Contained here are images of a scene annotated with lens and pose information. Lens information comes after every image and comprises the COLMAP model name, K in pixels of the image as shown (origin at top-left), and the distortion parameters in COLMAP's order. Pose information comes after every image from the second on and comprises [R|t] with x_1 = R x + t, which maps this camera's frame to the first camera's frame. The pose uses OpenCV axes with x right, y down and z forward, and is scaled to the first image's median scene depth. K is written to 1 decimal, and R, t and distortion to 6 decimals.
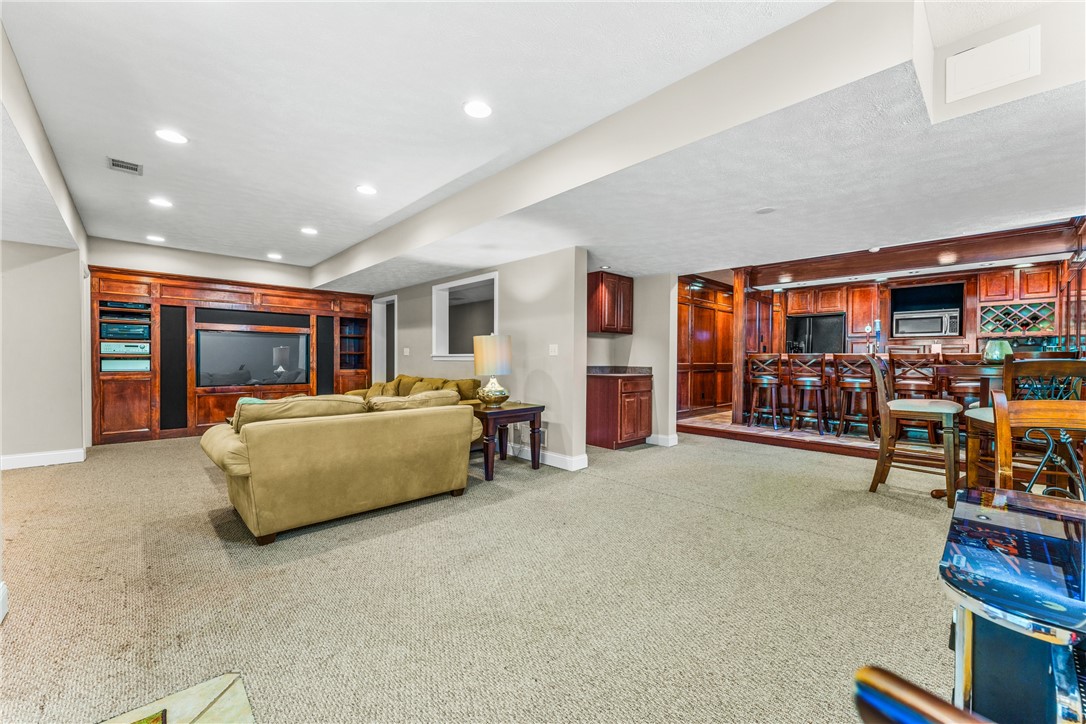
lens RADIAL K [[433.6, 0, 542.4], [0, 433.6, 363.5], [0, 0, 1]] dist [0.002593, -0.000893]
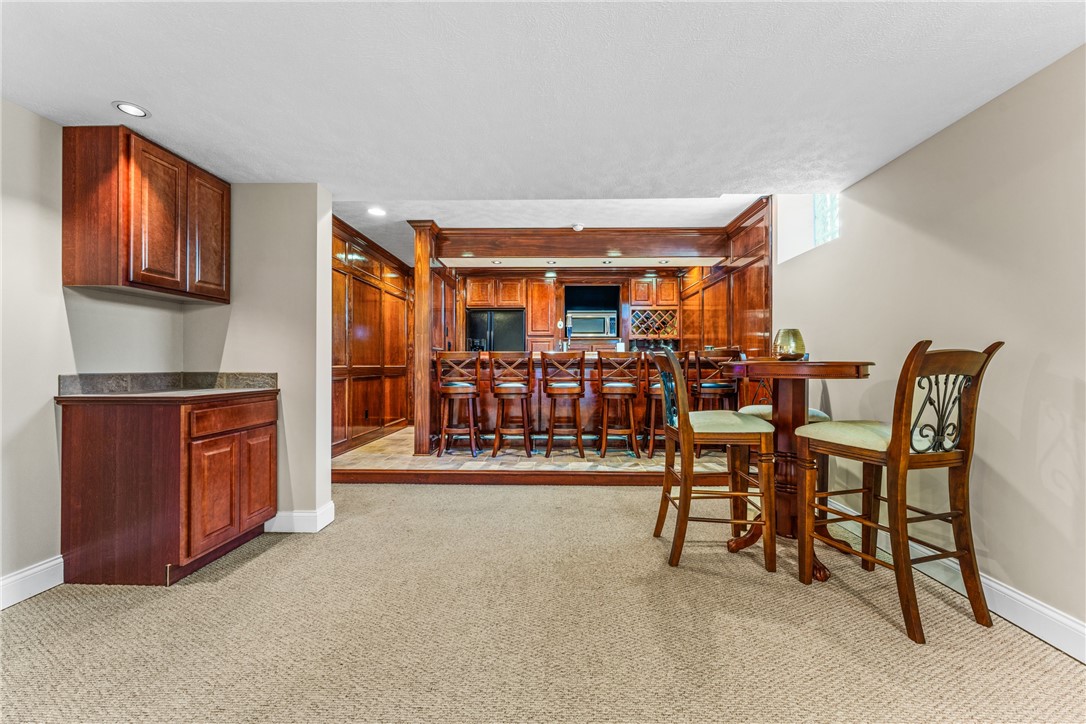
lens RADIAL K [[433.6, 0, 543.0], [0, 433.6, 365.9], [0, 0, 1]] dist [0.002593, -0.000893]
pose [[0.709443, -0.007520, 0.704723, 0.115648], [0.010858, 0.999941, -0.000261, 0.003452], [-0.704679, 0.007837, 0.709483, 0.425127]]
